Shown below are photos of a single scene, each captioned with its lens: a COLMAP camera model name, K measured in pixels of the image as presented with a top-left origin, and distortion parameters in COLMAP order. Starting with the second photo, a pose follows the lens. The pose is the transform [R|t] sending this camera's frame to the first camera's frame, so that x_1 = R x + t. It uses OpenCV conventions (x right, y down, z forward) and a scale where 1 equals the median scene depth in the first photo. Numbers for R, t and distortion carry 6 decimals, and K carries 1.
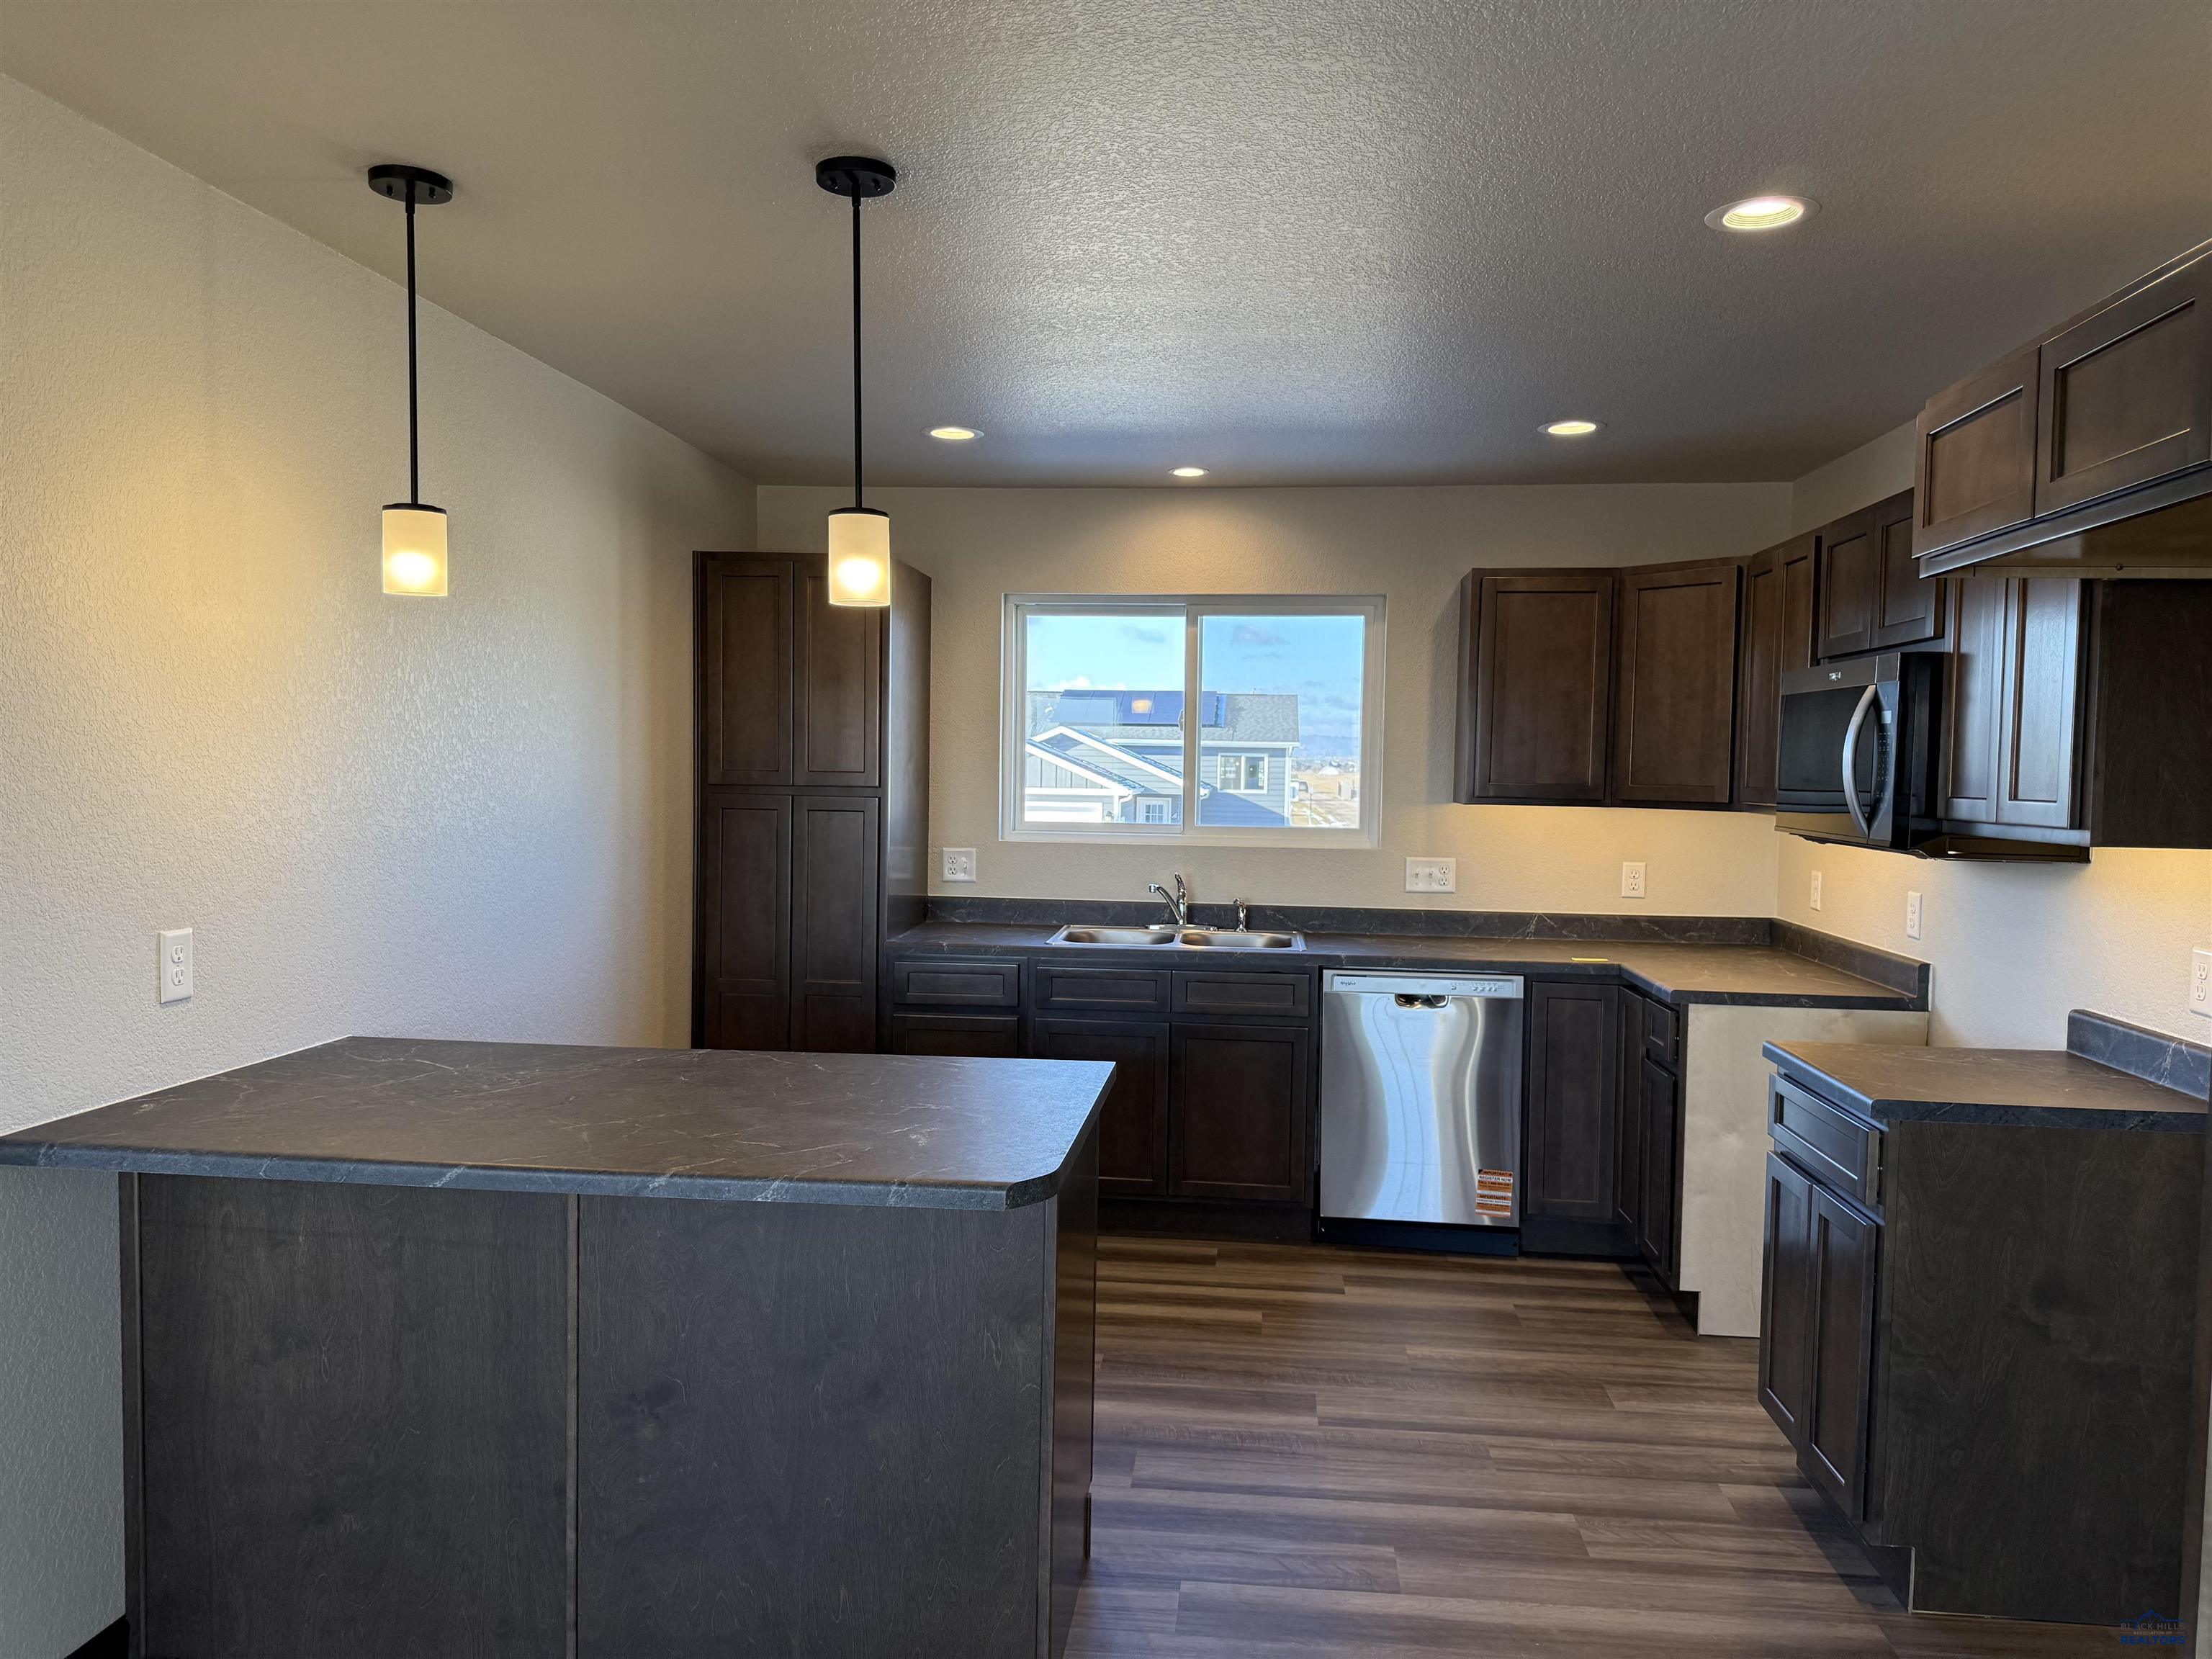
lens RADIAL K [[1569.0, 0, 1108.5], [0, 1569.0, 836.2], [0, 0, 1]] dist [0.018446, -0.009779]
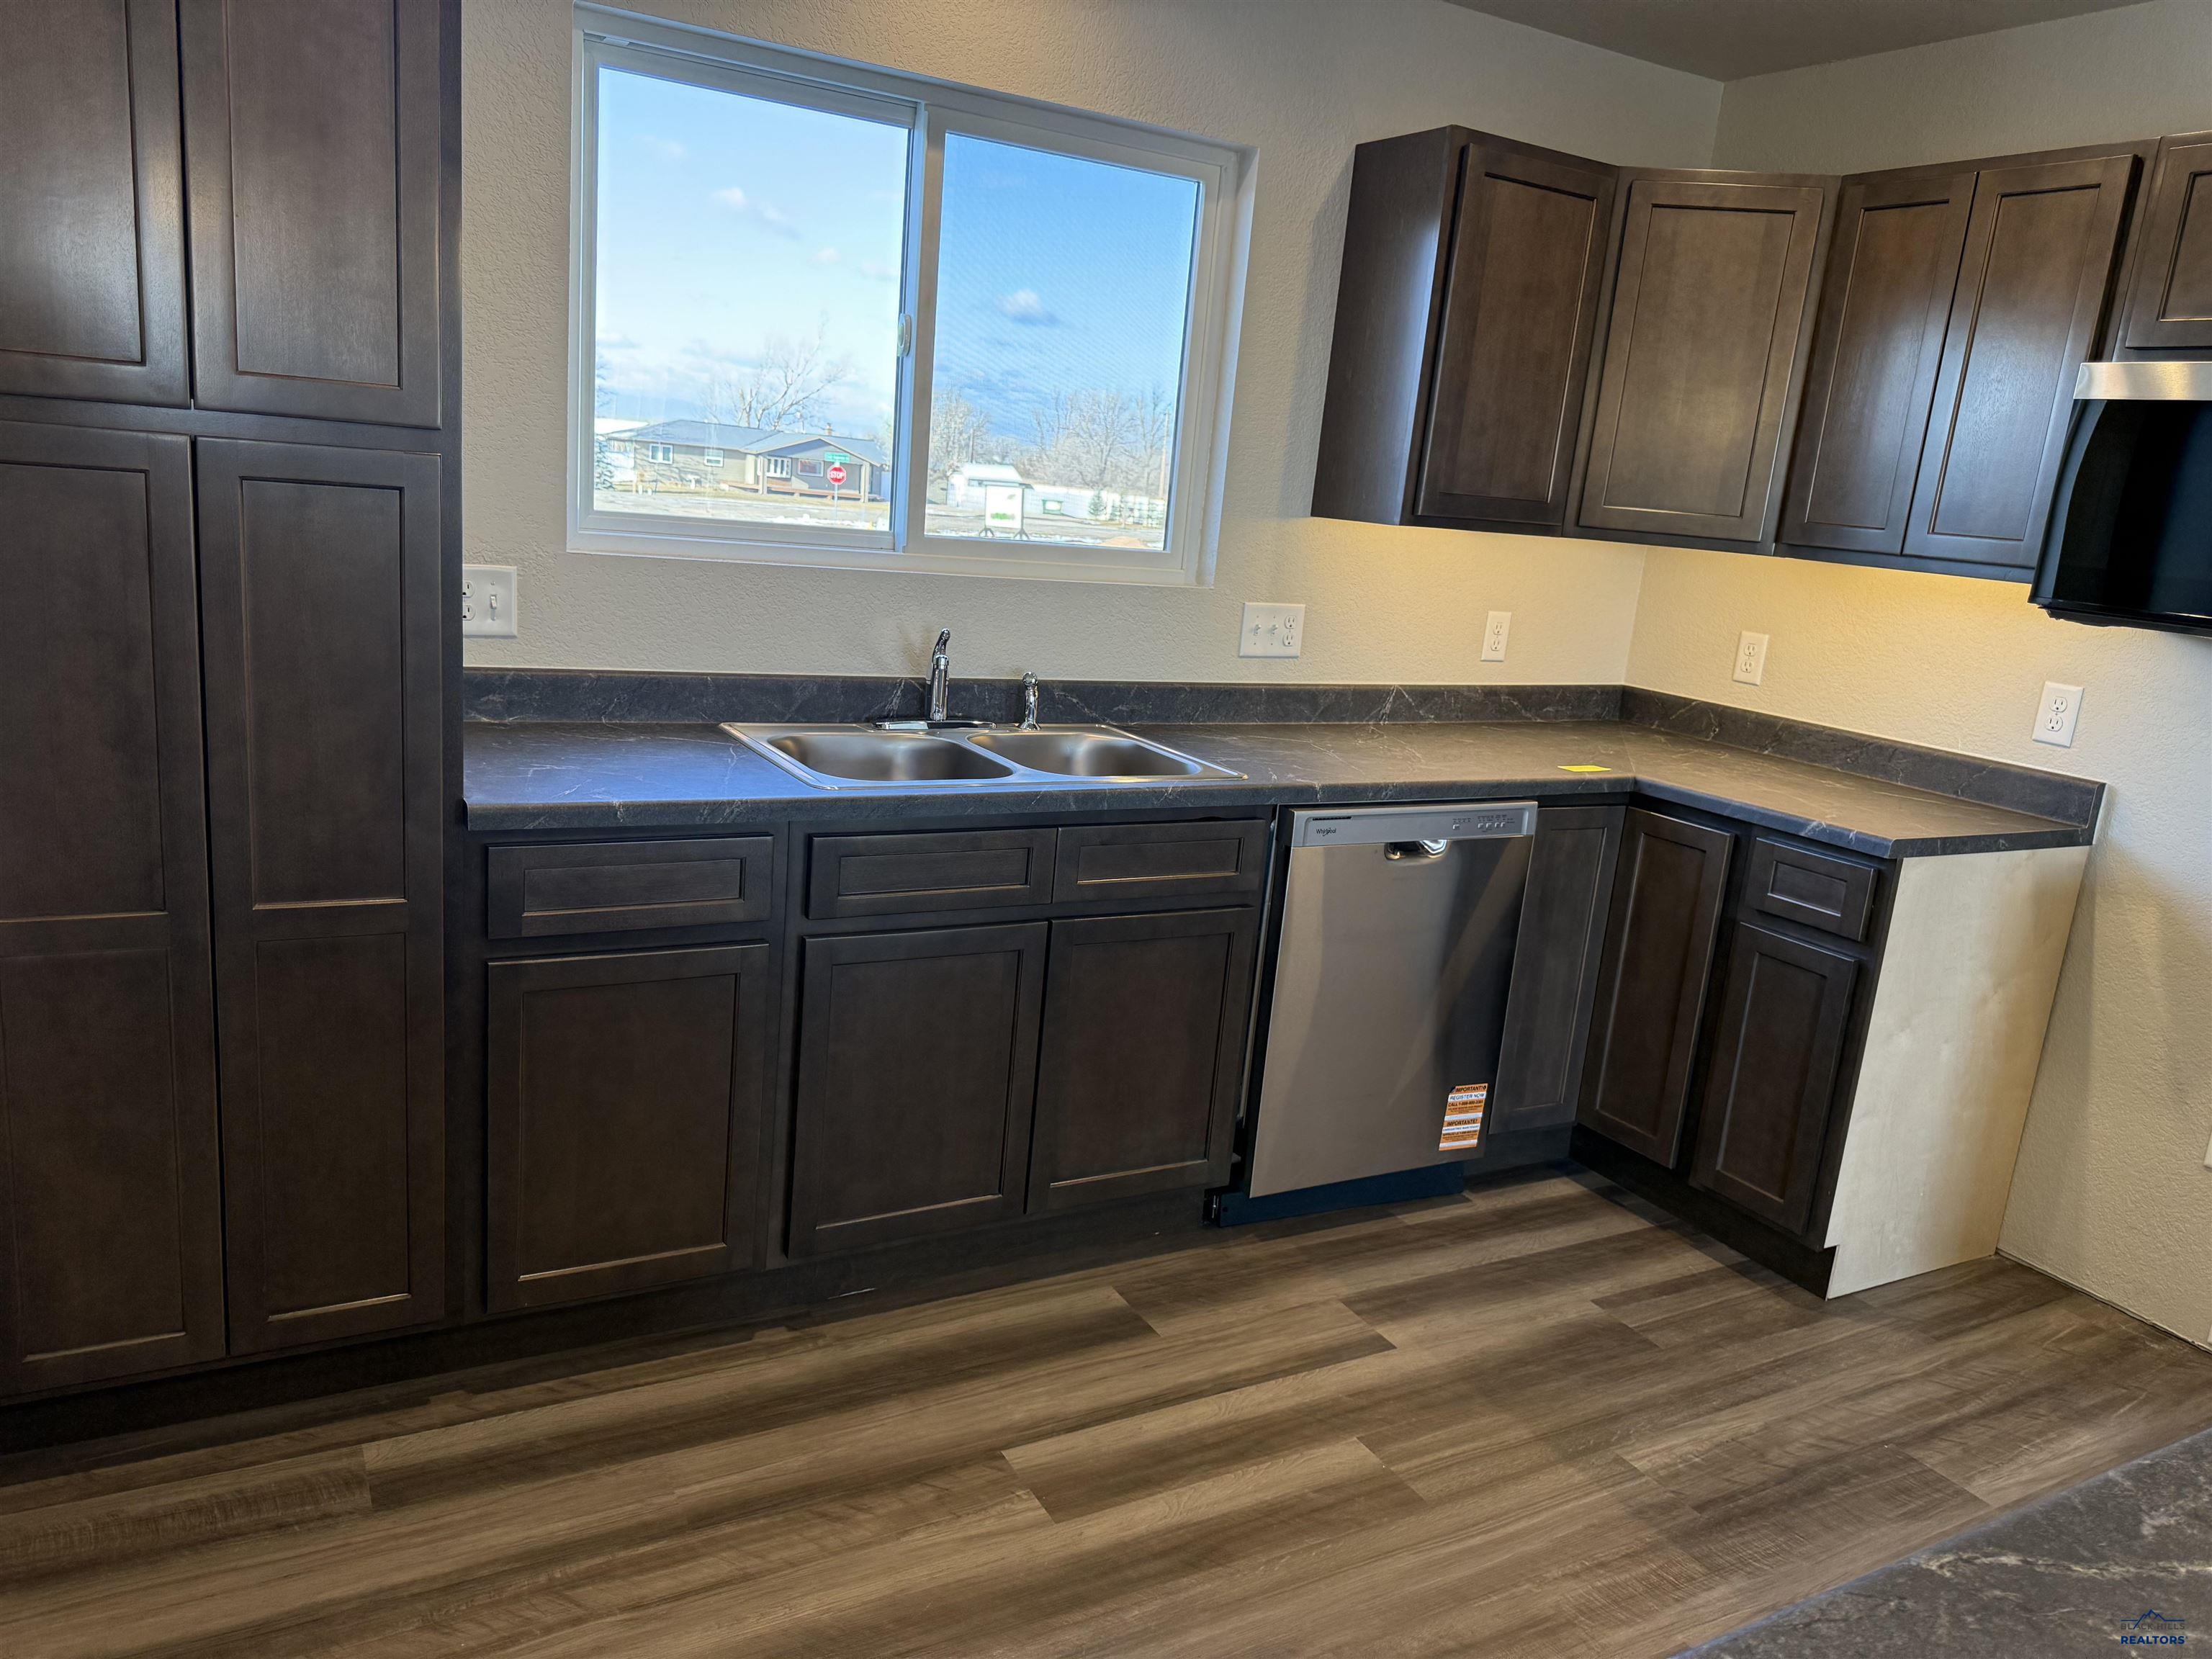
lens RADIAL K [[1569.0, 0, 1122.1], [0, 1569.0, 850.0], [0, 0, 1]] dist [0.018446, -0.009779]
pose [[0.809700, -0.081960, 0.581093, -0.248246], [-0.046414, 0.978154, 0.202636, -0.015706], [-0.585006, -0.191045, 0.788207, 0.553418]]
